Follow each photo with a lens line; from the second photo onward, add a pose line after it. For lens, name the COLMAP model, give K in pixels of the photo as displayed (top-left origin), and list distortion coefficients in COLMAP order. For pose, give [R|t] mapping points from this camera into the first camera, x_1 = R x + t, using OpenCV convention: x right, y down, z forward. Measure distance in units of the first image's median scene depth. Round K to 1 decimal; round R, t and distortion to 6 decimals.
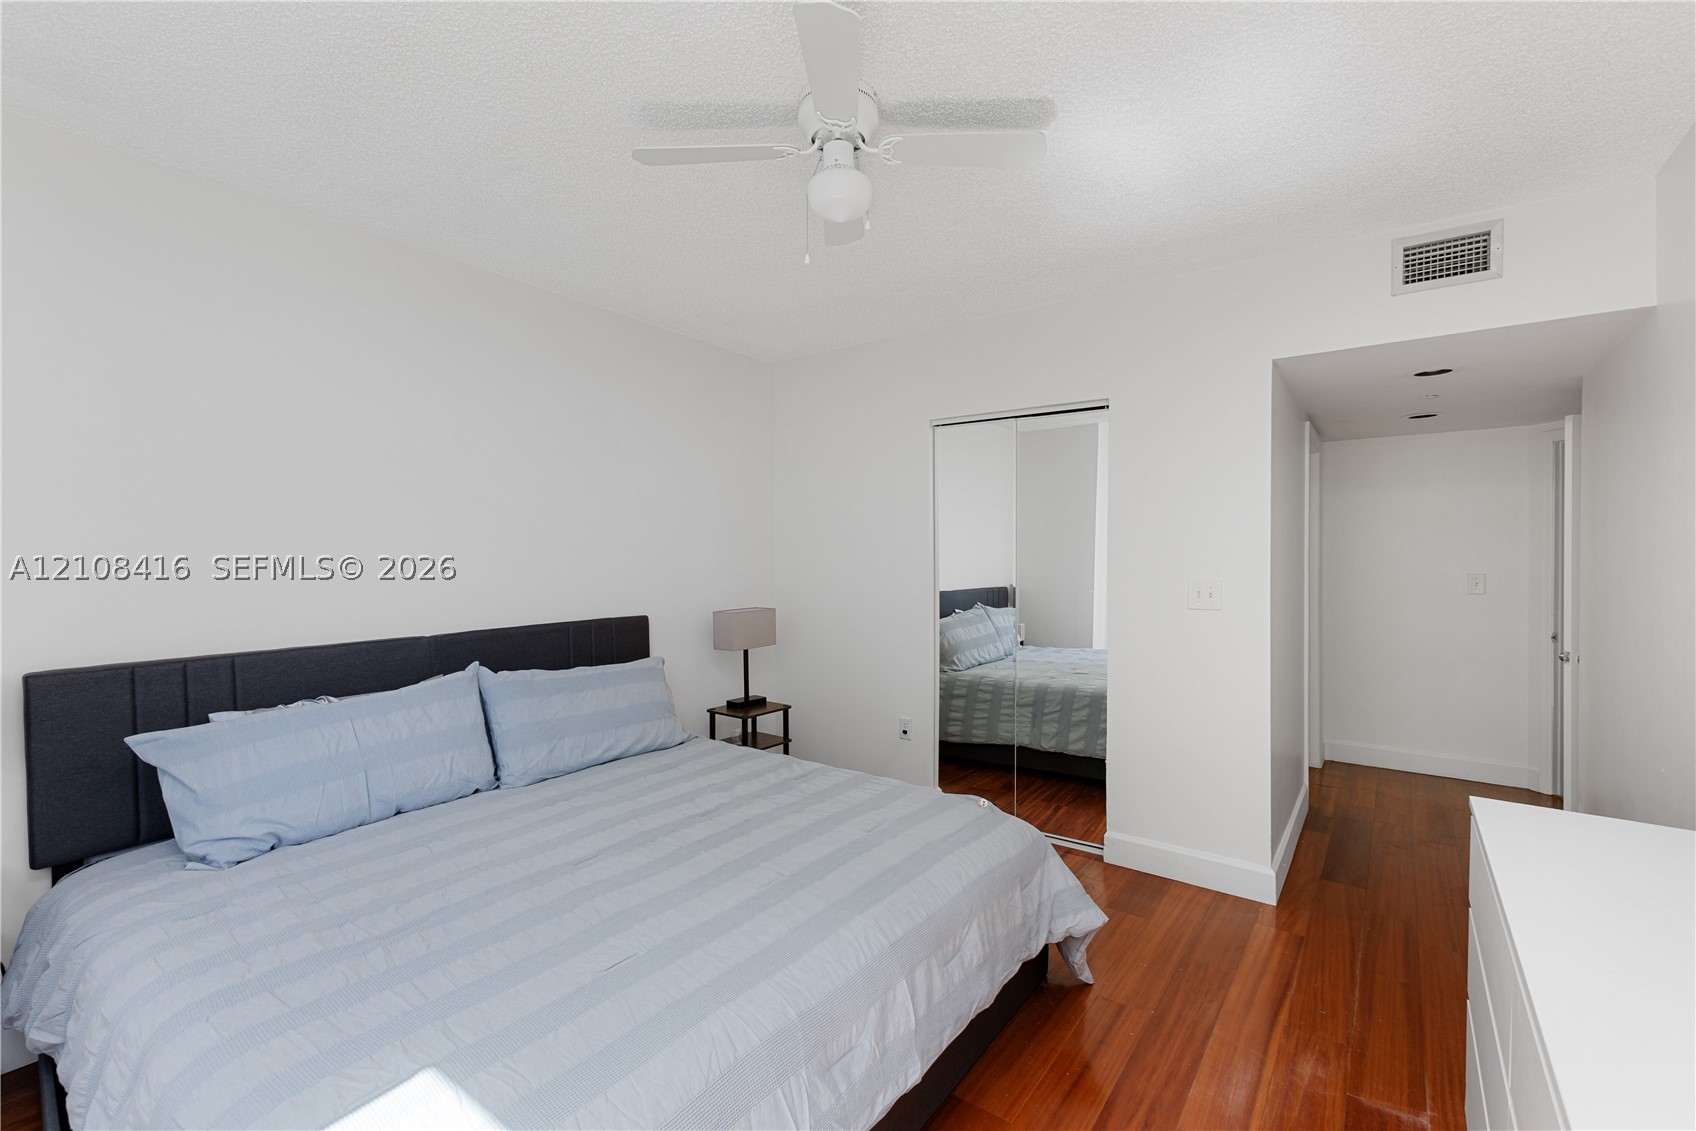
lens RADIAL K [[736.8, 0, 842.9], [0, 736.8, 566.5], [0, 0, 1]] dist [0.009178, -0.002863]
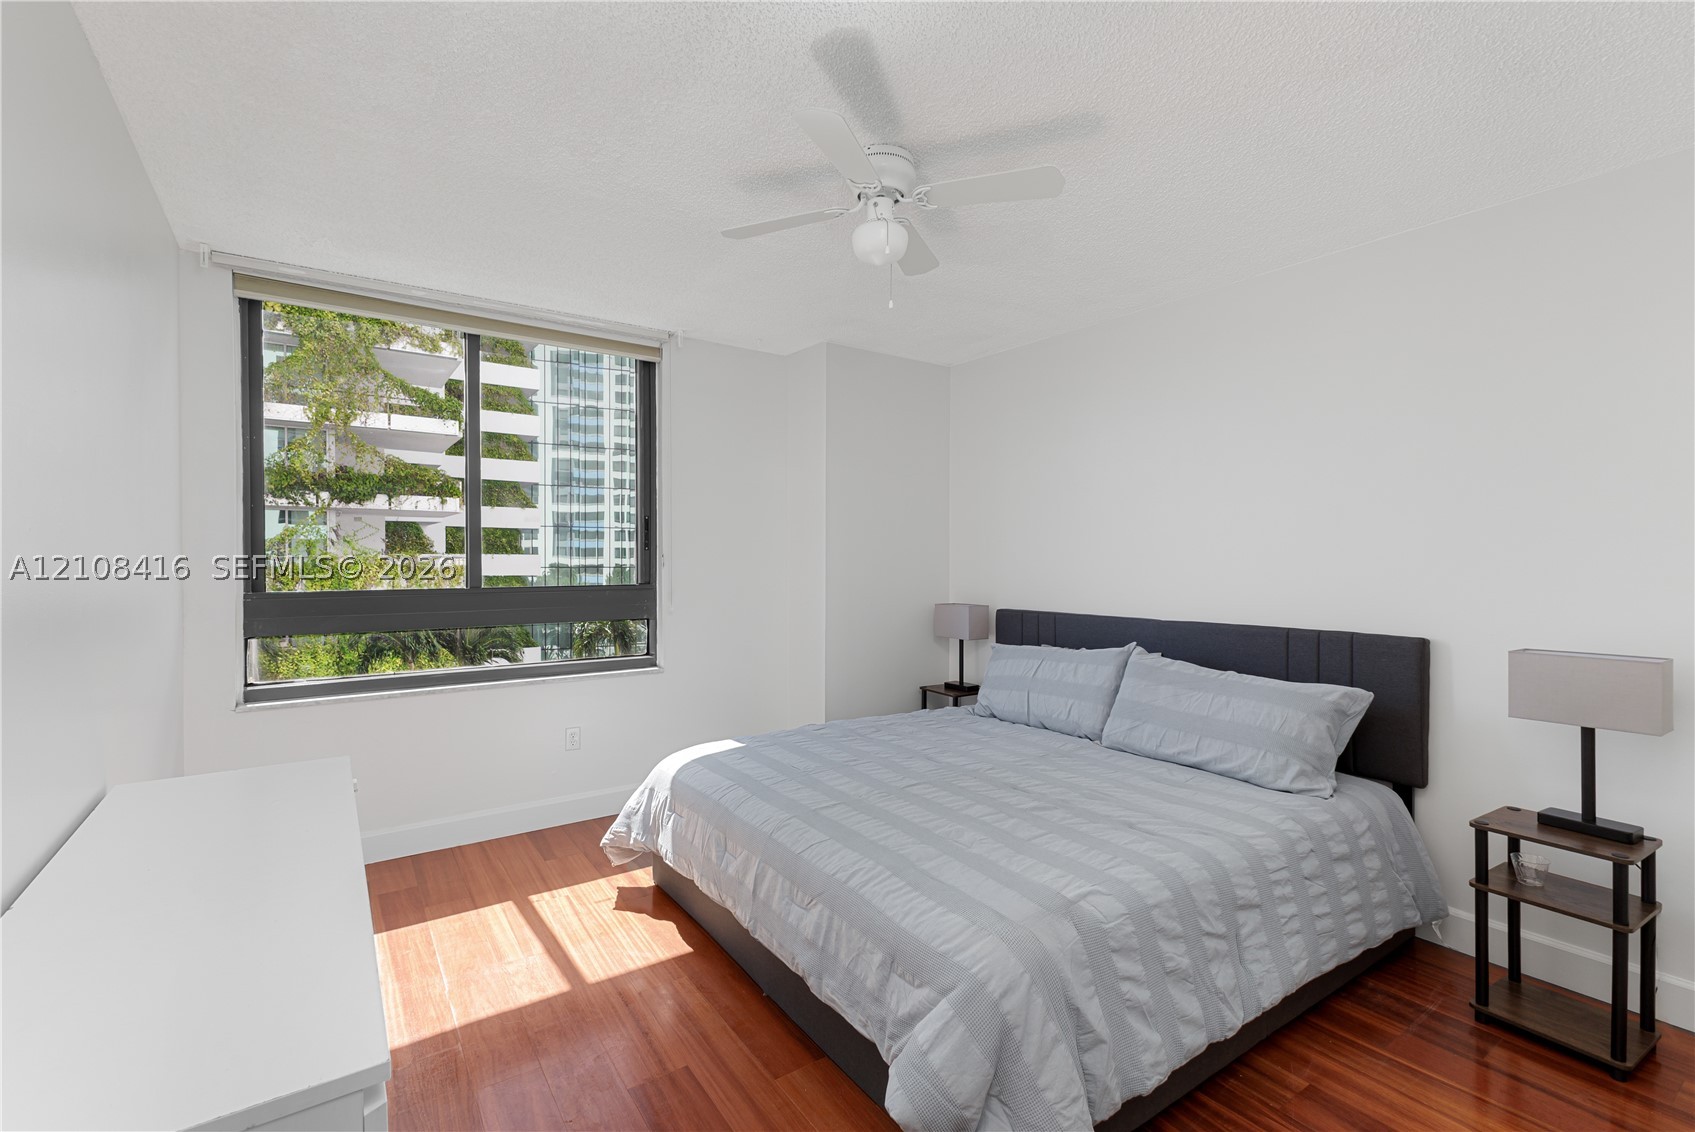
lens RADIAL K [[736.3, 0, 852.3], [0, 736.3, 560.4], [0, 0, 1]] dist [0.009178, -0.002863]
pose [[-0.302744, 0.018871, -0.952885, 0.824462], [0.001382, 0.999812, 0.019362, -0.035402], [0.953071, 0.004545, -0.302713, 0.932109]]
